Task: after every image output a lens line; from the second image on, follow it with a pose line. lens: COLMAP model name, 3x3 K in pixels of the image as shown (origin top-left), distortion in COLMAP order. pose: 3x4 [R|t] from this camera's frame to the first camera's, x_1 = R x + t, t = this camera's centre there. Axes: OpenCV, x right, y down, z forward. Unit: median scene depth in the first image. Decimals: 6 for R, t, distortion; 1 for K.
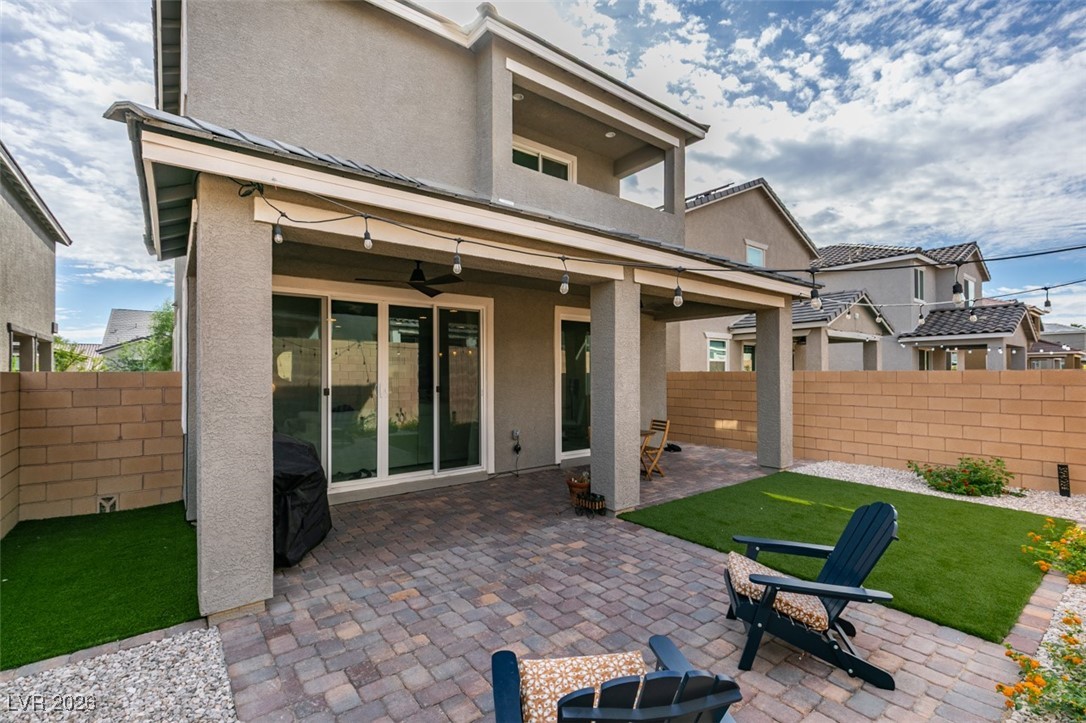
lens RADIAL K [[486.4, 0, 540.0], [0, 486.4, 367.9], [0, 0, 1]] dist [-0.000211, 0.000247]
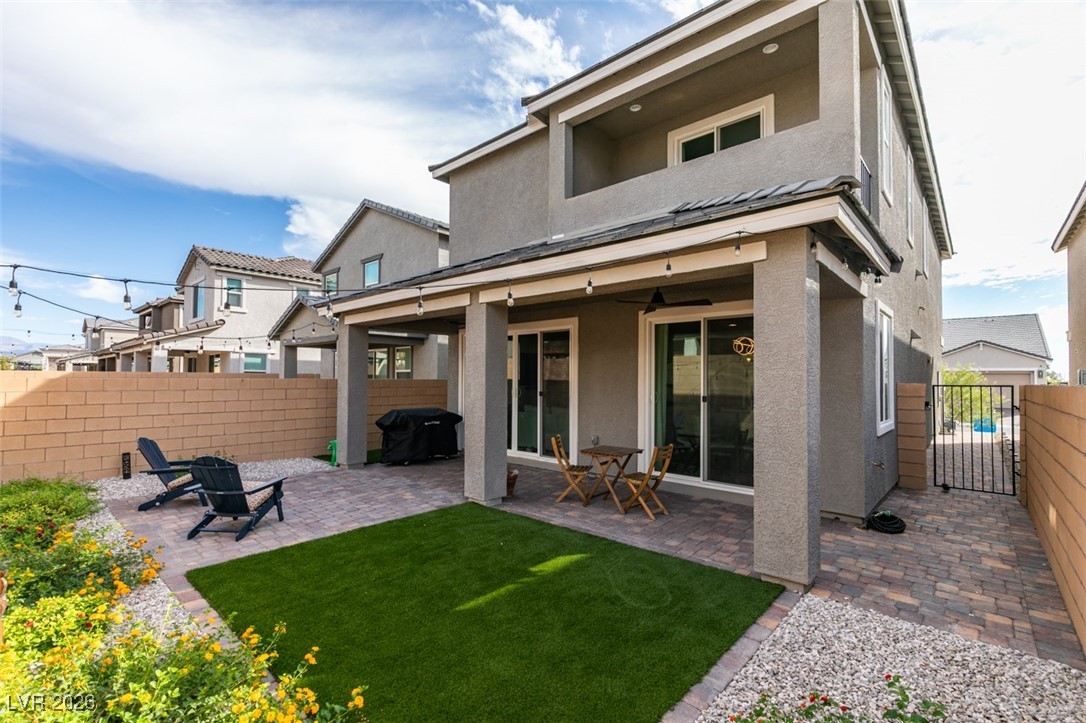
lens RADIAL K [[486.4, 0, 539.6], [0, 486.4, 363.4], [0, 0, 1]] dist [-0.000211, 0.000247]
pose [[0.183026, -0.028007, -0.982709, 1.095359], [0.001337, 0.999600, -0.028239, -0.001317], [0.983107, 0.003855, 0.182990, 0.756980]]
